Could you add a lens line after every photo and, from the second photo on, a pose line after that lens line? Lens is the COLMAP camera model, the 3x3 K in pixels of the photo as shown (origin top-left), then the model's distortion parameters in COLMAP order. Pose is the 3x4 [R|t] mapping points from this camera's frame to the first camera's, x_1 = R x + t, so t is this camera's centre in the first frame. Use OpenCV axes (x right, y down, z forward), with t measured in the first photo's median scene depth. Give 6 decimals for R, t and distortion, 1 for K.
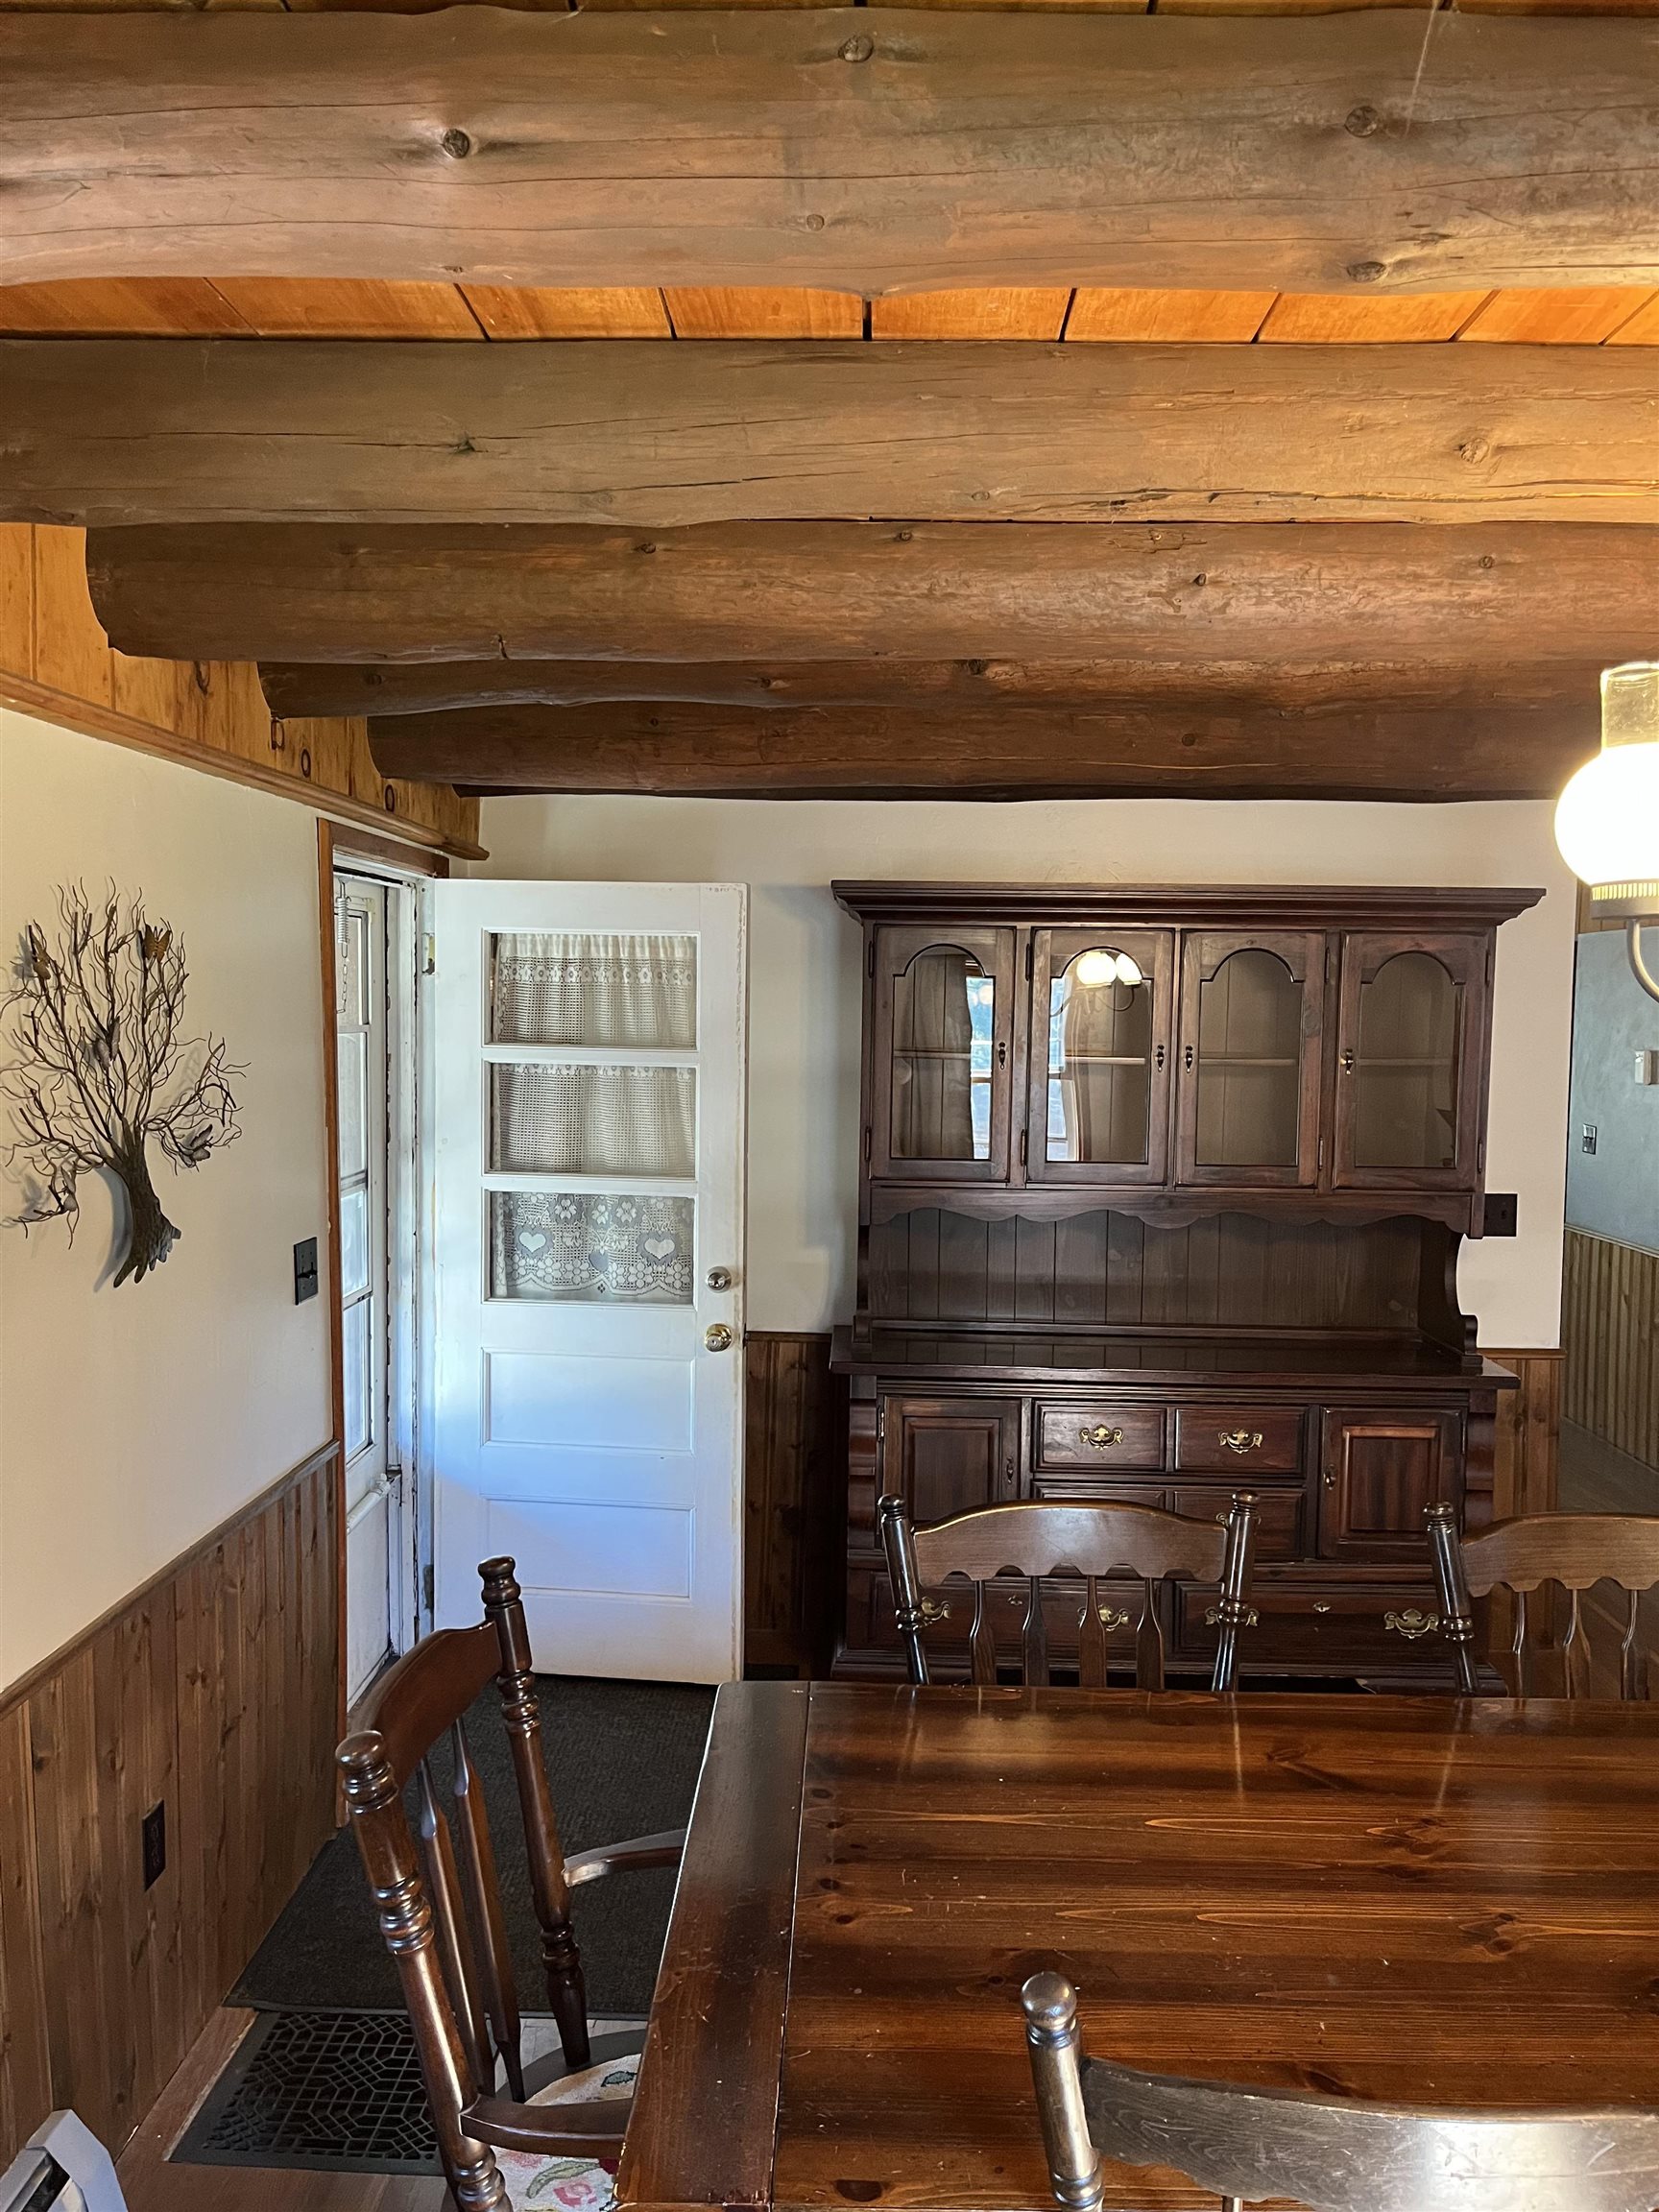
lens RADIAL K [[1697.4, 0, 826.8], [0, 1697.4, 1132.9], [0, 0, 1]] dist [0.149344, -0.484802]
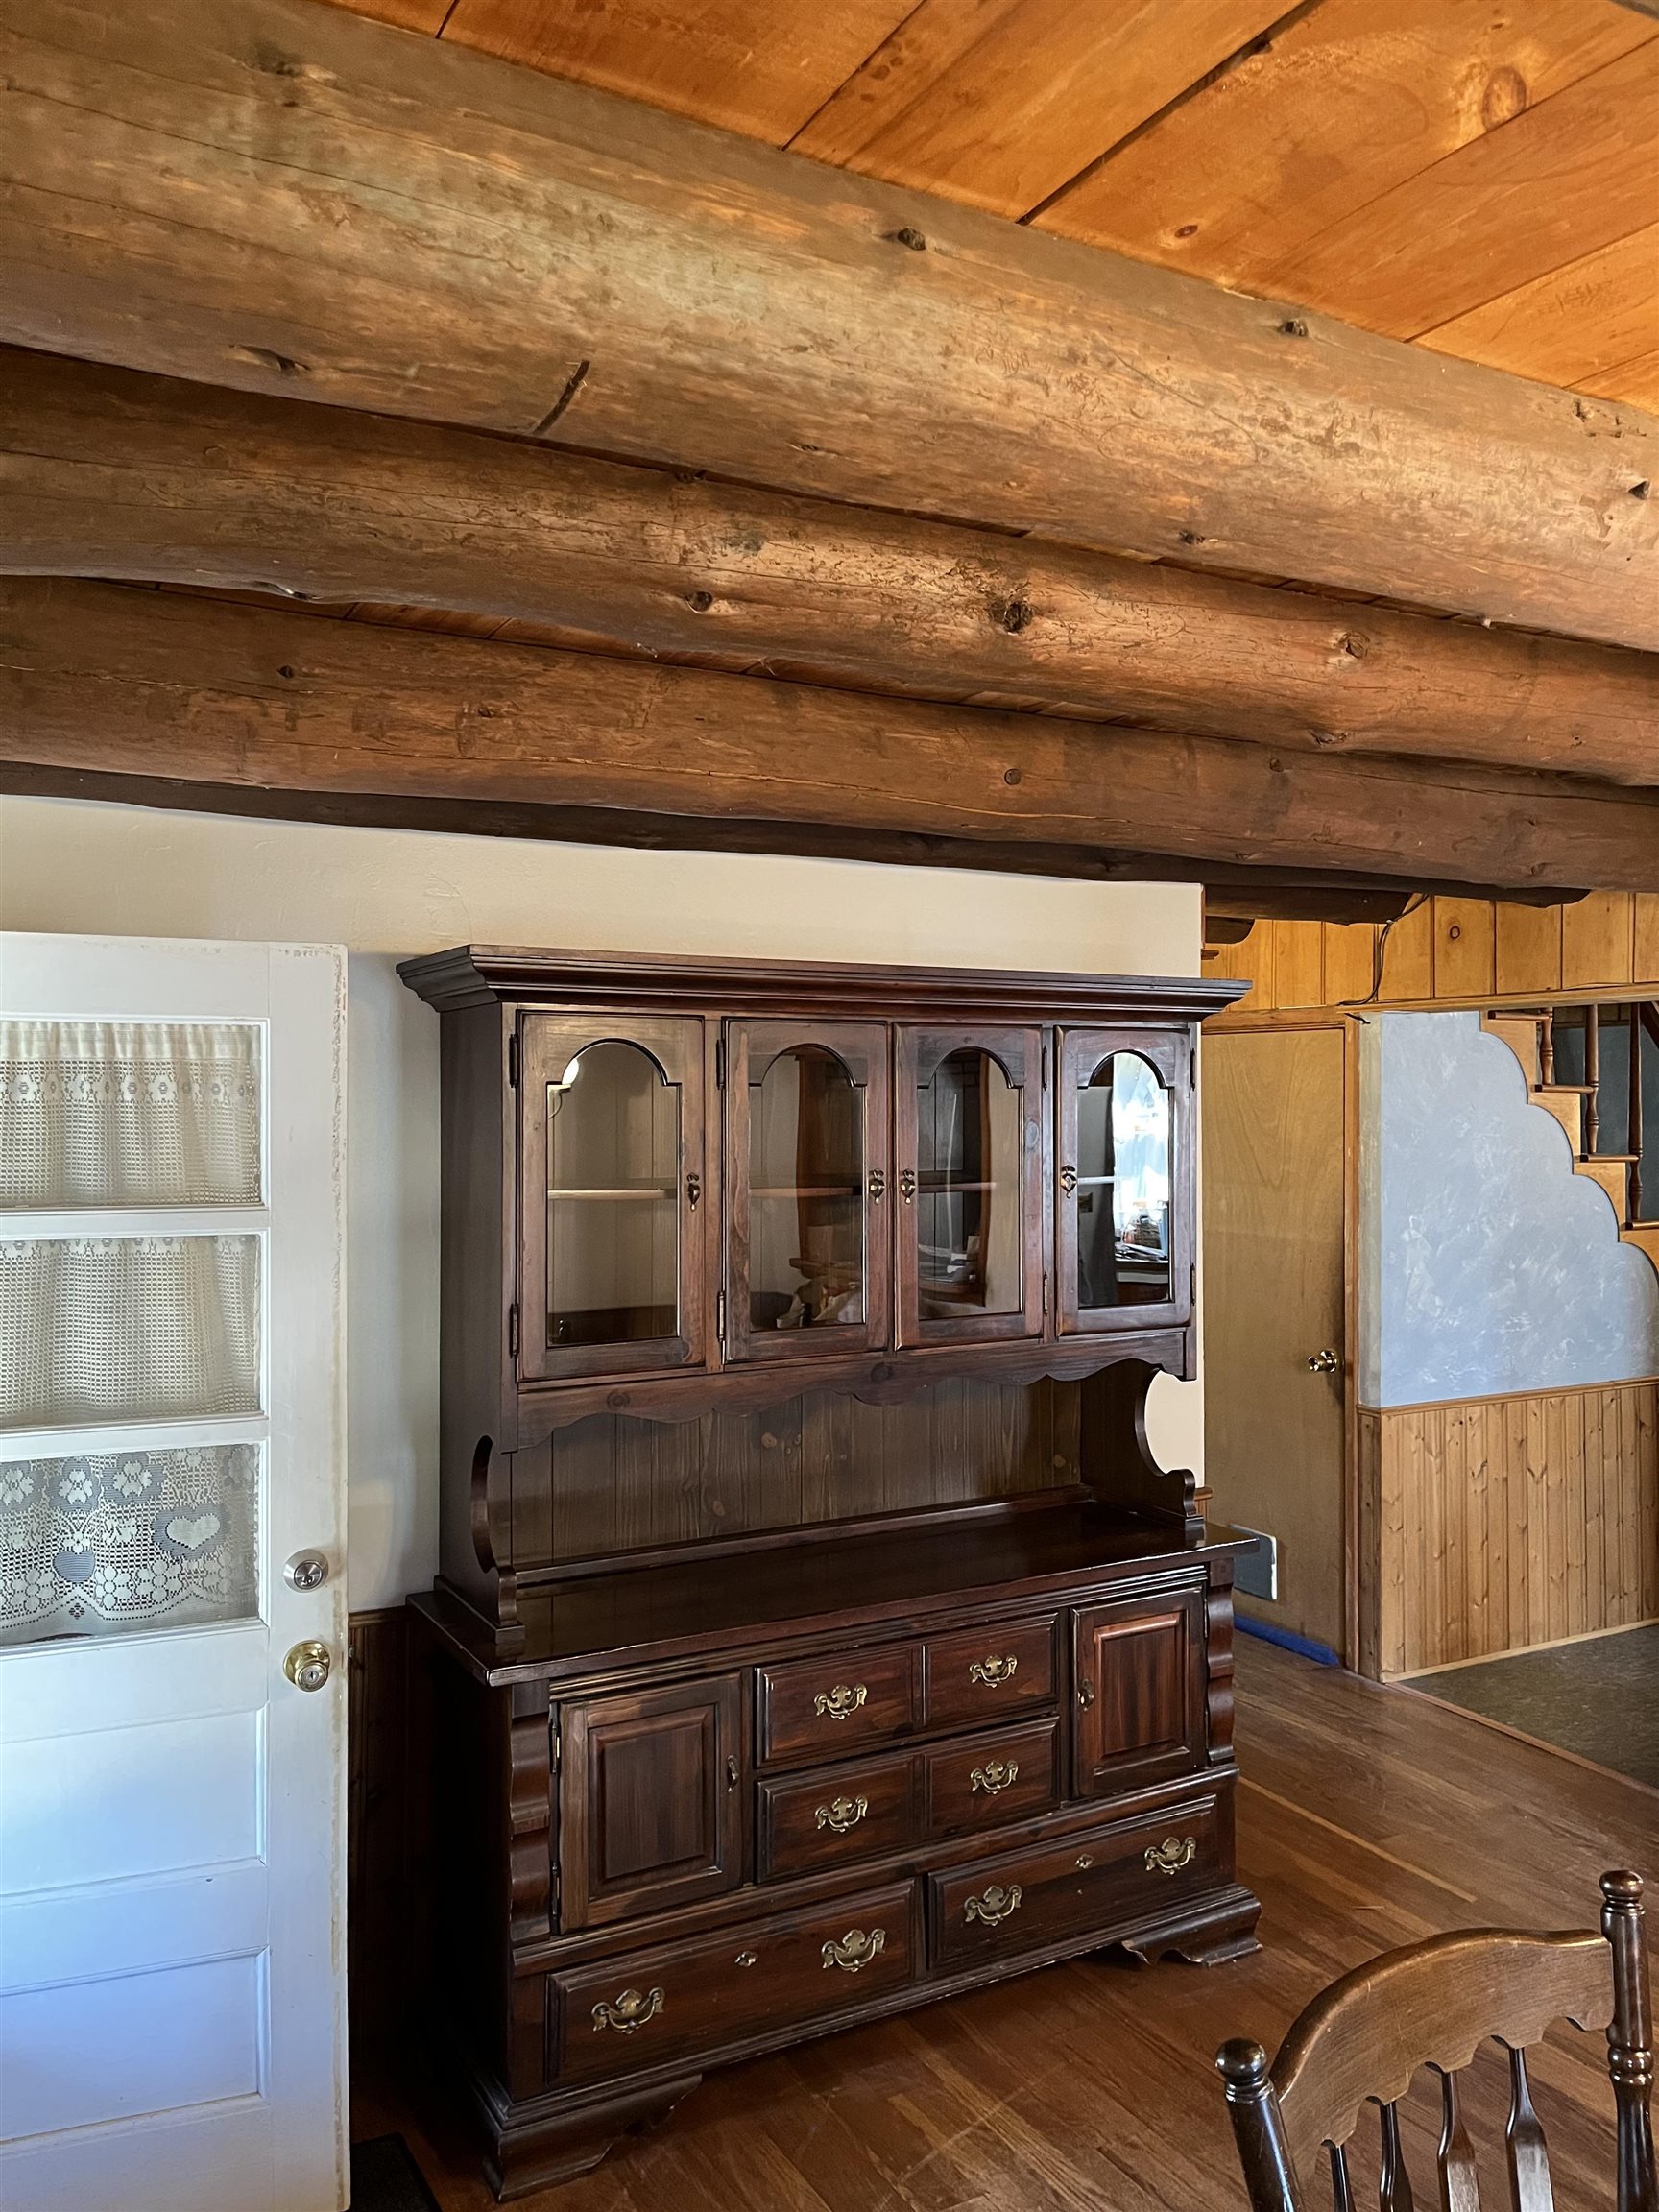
lens RADIAL K [[1684.4, 0, 823.3], [0, 1684.4, 1116.0], [0, 0, 1]] dist [0.060520, -0.062708]
pose [[0.858032, -0.020865, 0.513173, -0.217513], [0.052078, 0.997559, -0.046517, -0.041681], [-0.510950, 0.066638, 0.857024, 0.354514]]
